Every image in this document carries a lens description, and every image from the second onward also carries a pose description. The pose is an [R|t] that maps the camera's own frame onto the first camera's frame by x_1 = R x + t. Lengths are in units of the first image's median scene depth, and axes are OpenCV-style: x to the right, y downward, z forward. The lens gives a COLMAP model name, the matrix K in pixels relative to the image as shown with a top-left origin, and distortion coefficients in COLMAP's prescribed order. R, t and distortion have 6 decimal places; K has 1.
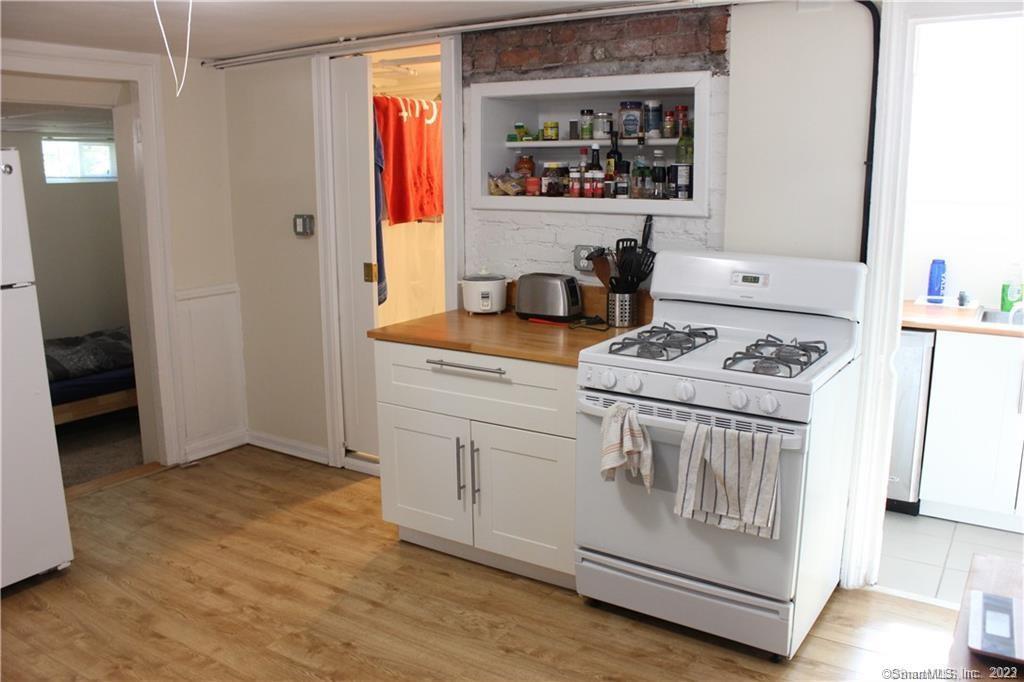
lens RADIAL K [[837.9, 0, 512.0], [0, 837.9, 341.0], [0, 0, 1]] dist [-0.158271, 0.162299]
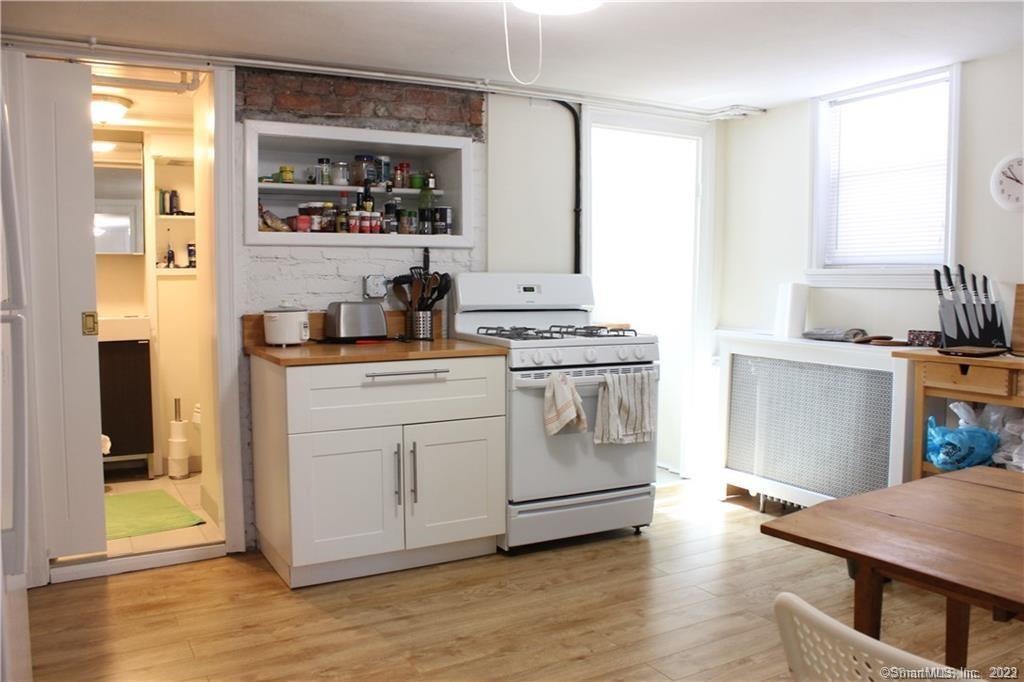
lens RADIAL K [[837.9, 0, 512.0], [0, 837.9, 341.0], [0, 0, 1]] dist [-0.158271, 0.162299]
pose [[0.478806, -0.061712, 0.875749, -0.857096], [0.177539, 0.983723, -0.027747, 0.039949], [-0.859782, 0.168765, 0.481969, 0.324535]]
